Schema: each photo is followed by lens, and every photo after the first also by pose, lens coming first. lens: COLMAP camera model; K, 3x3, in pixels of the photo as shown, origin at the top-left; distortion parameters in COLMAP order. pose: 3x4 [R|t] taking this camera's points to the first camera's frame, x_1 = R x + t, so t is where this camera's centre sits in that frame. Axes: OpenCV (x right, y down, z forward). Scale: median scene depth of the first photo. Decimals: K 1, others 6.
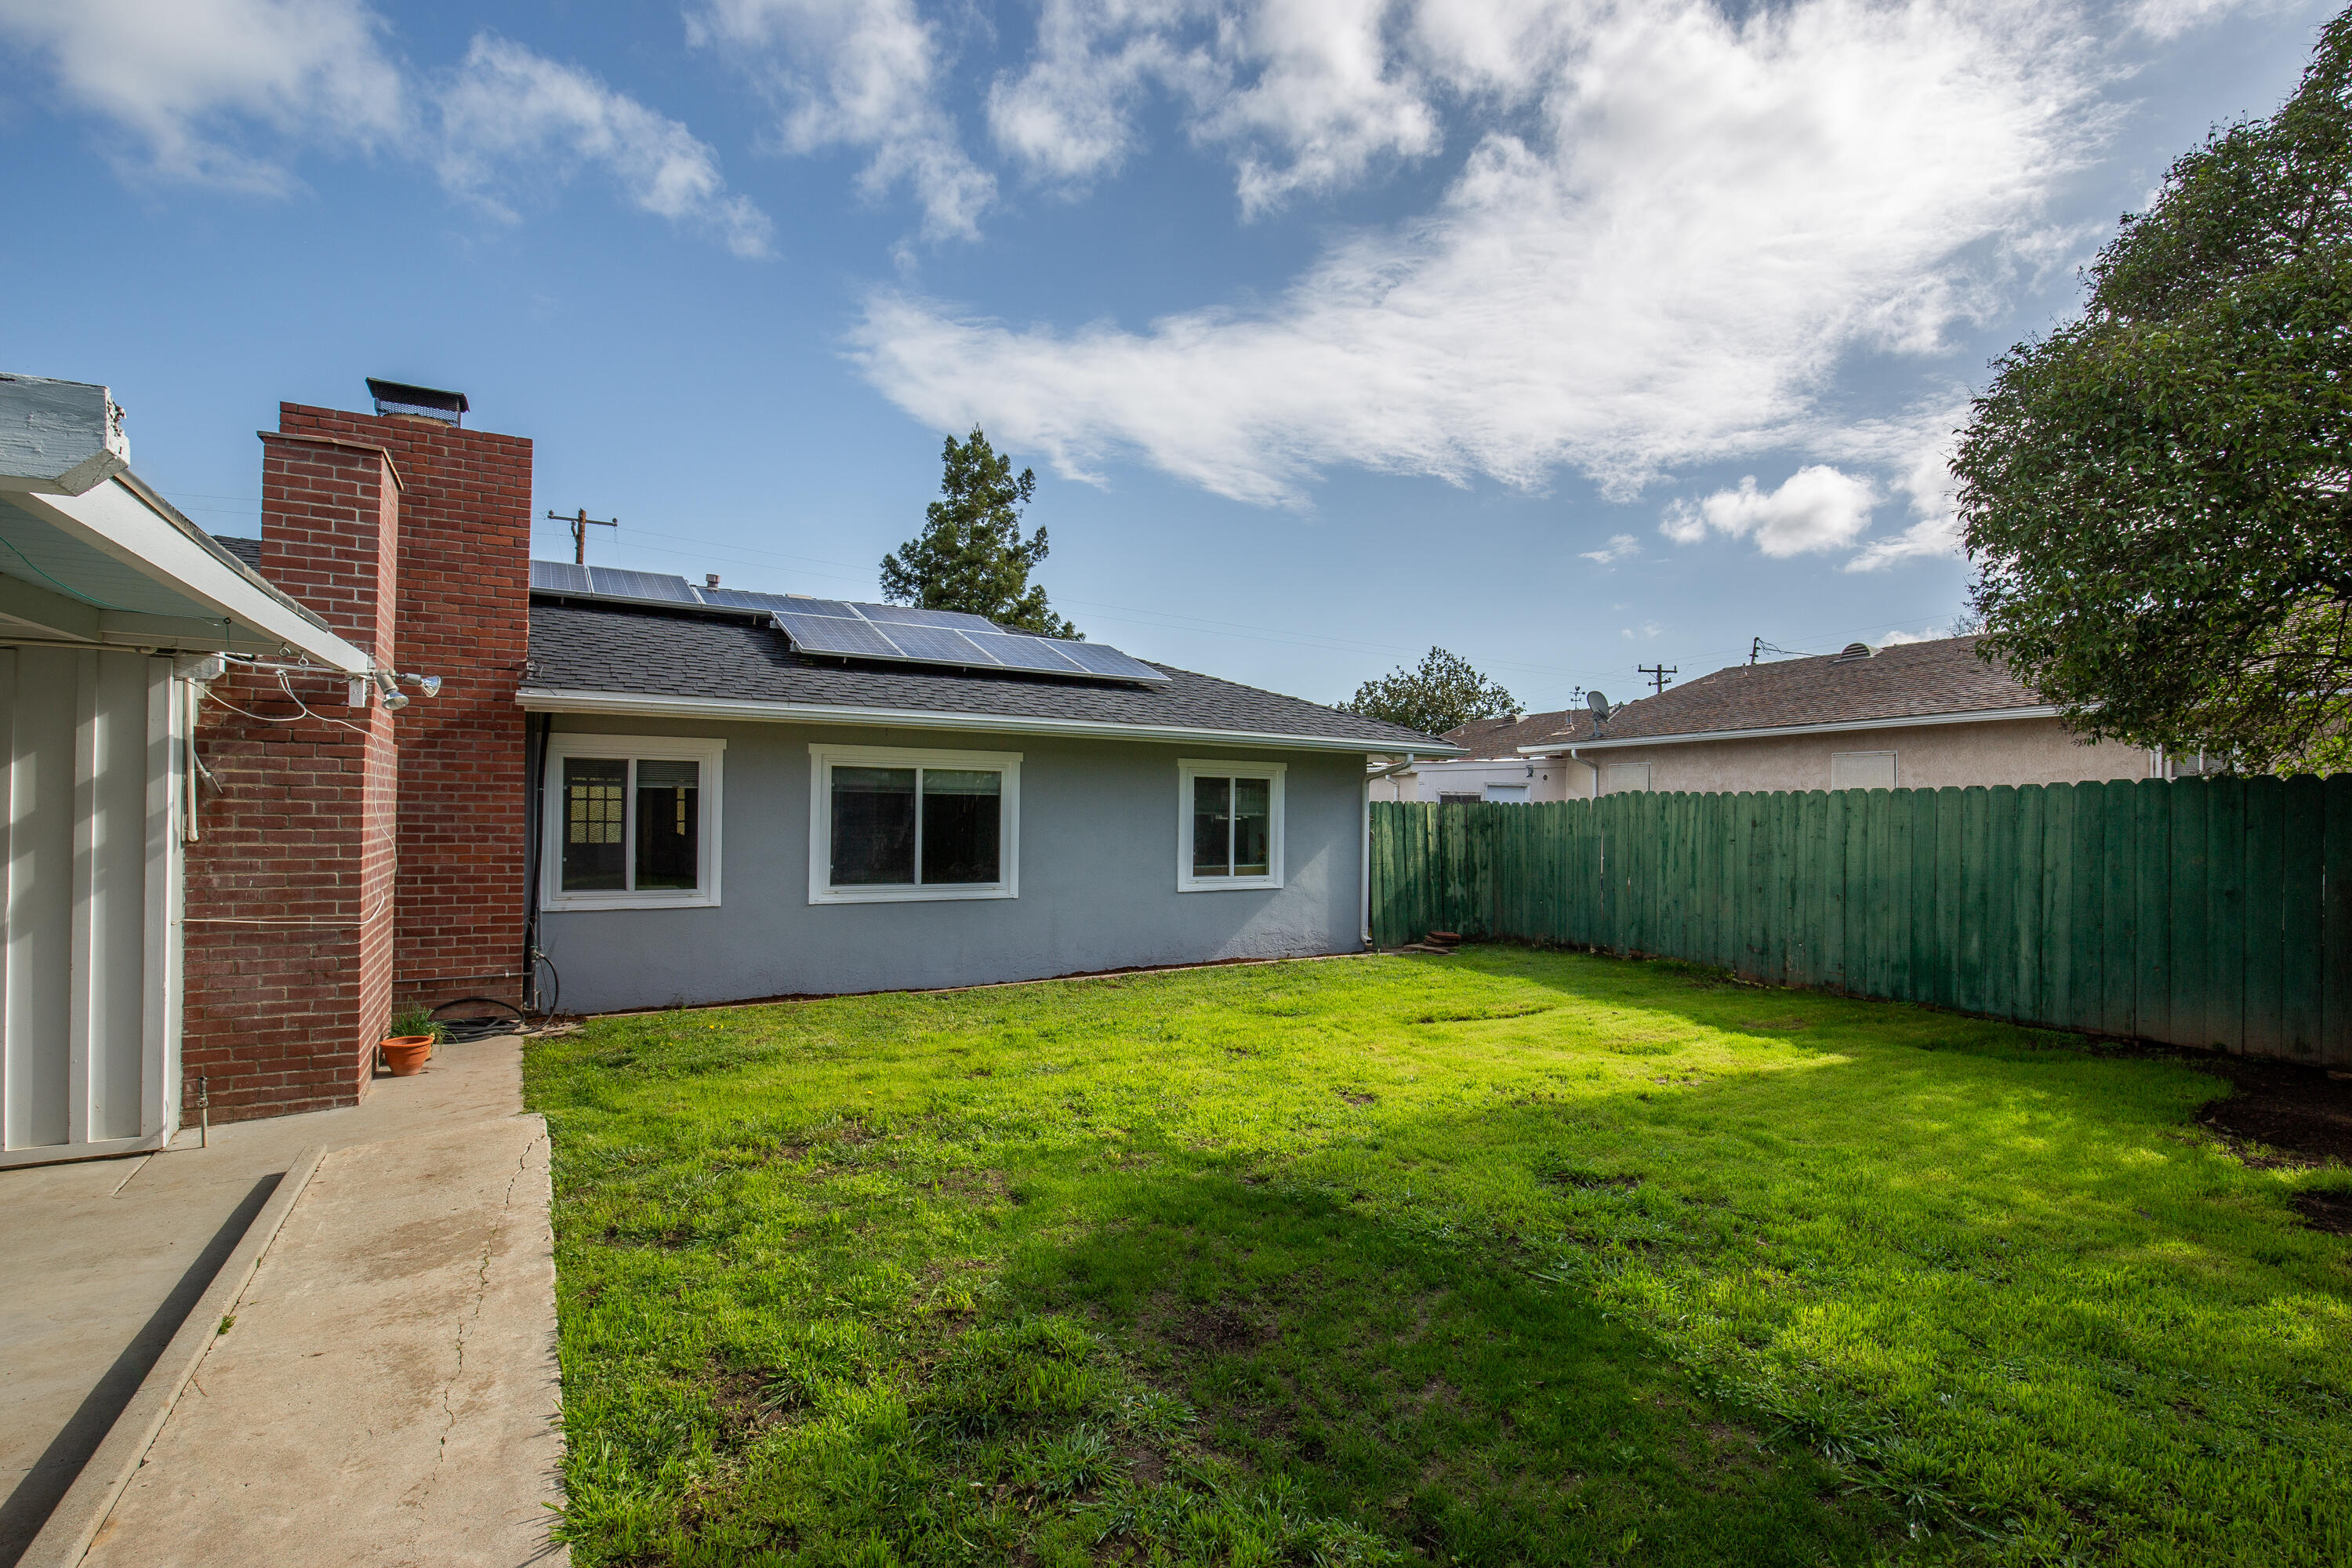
lens RADIAL K [[1100.6, 0, 1161.2], [0, 1100.6, 795.7], [0, 0, 1]] dist [-0.030822, -0.000003]
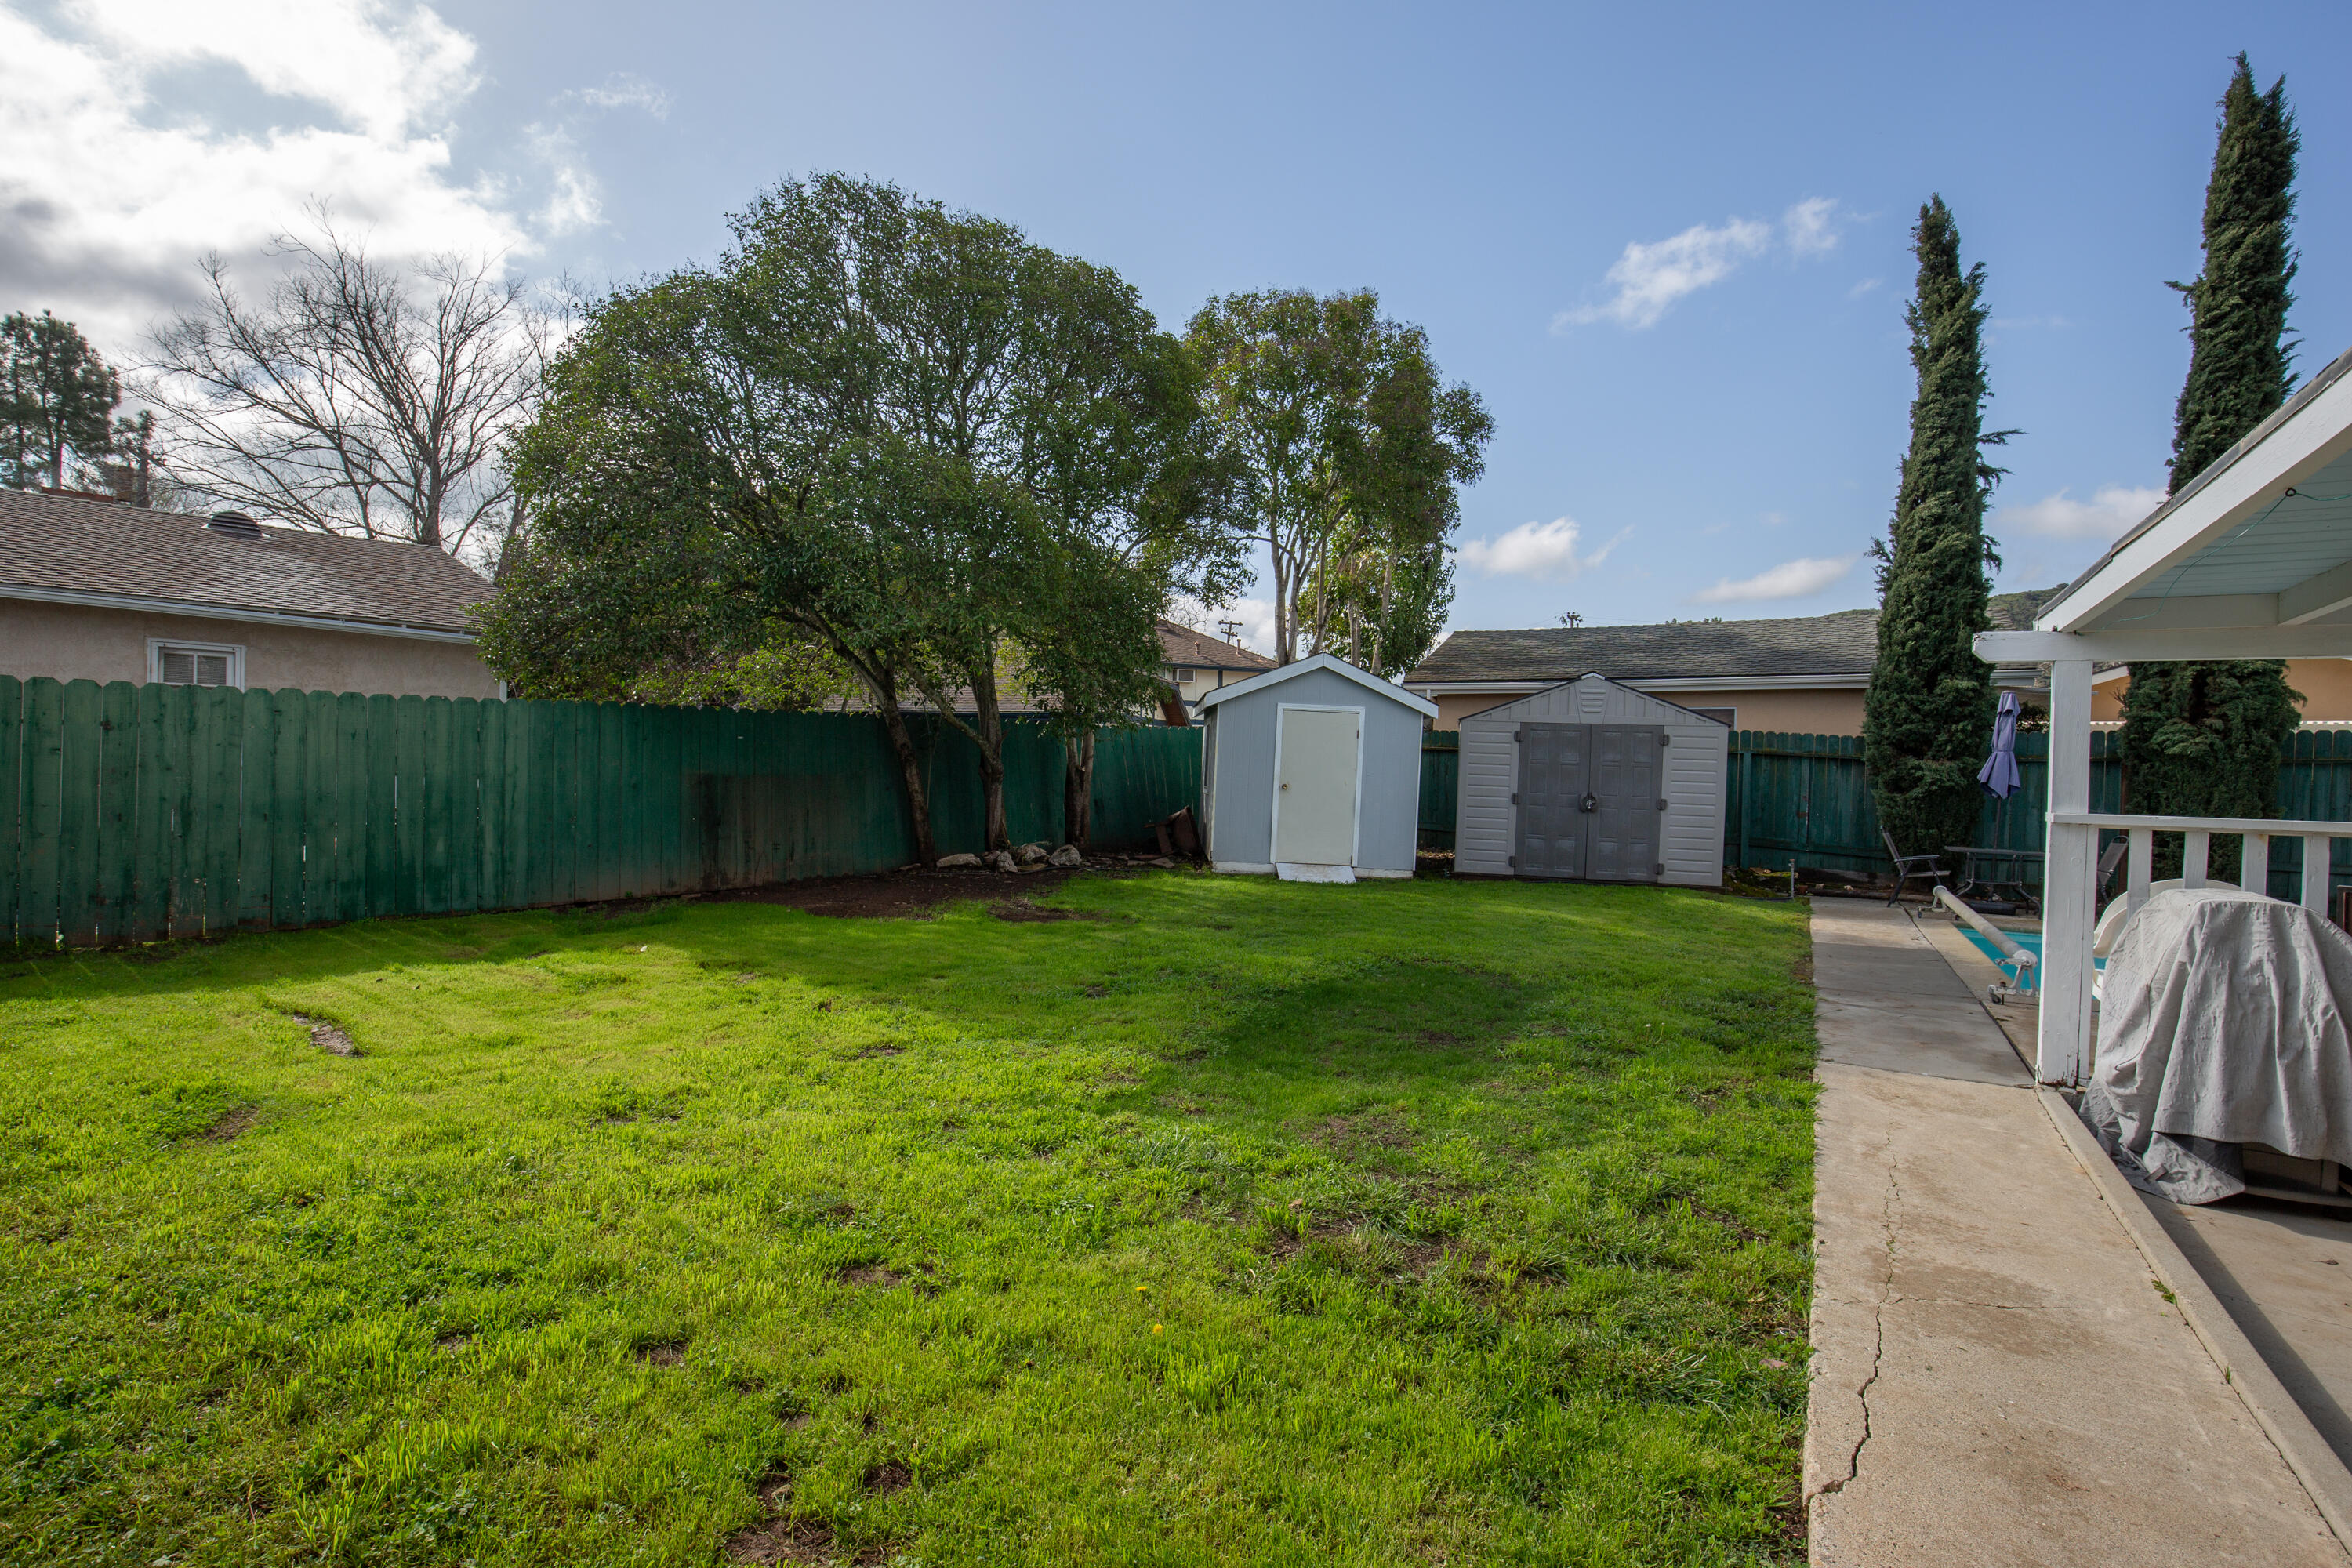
lens RADIAL K [[1100.6, 0, 1163.6], [0, 1100.6, 785.8], [0, 0, 1]] dist [-0.030822, -0.000003]
pose [[-0.488298, -0.037410, 0.871875, -0.504466], [-0.041623, 0.998942, 0.019551, 0.027614], [-0.871684, -0.026743, -0.489339, 0.907793]]
